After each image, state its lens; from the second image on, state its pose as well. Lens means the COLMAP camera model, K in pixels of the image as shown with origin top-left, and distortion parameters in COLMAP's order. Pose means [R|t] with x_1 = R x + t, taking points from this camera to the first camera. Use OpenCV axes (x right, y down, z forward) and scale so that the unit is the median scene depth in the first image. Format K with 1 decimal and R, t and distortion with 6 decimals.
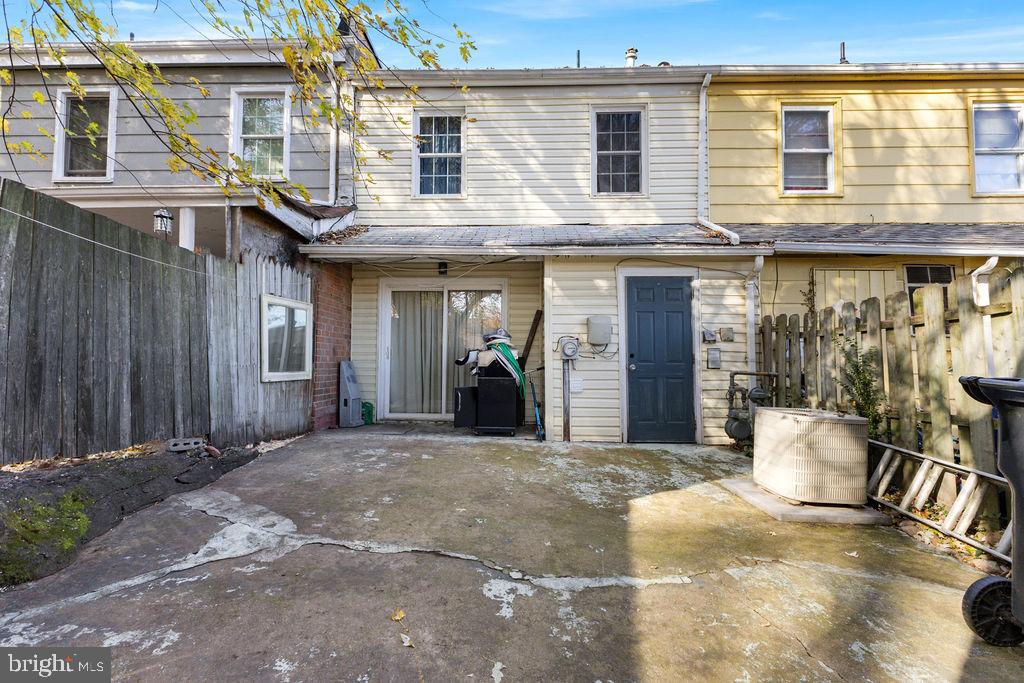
lens RADIAL K [[441.3, 0, 513.1], [0, 441.3, 338.7], [0, 0, 1]] dist [0.015250, -0.003402]
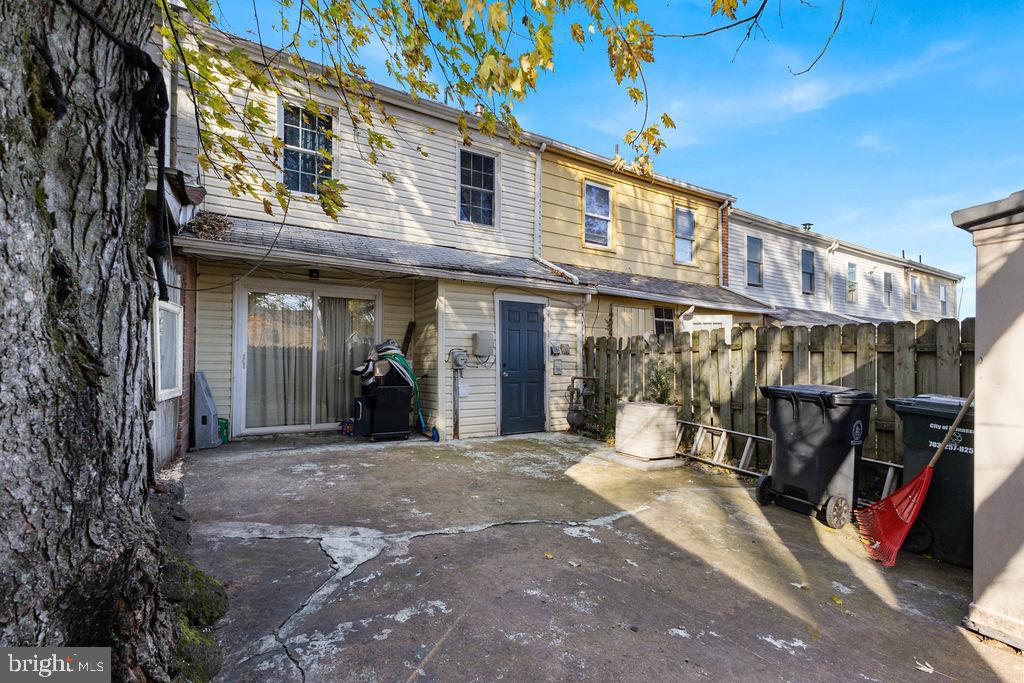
lens RADIAL K [[441.3, 0, 512.0], [0, 441.3, 349.6], [0, 0, 1]] dist [0.015250, -0.003402]
pose [[0.847173, 0.011951, 0.531183, -0.381917], [-0.028143, 0.999353, 0.022401, -0.034445], [-0.530572, -0.033927, 0.846961, -0.058972]]
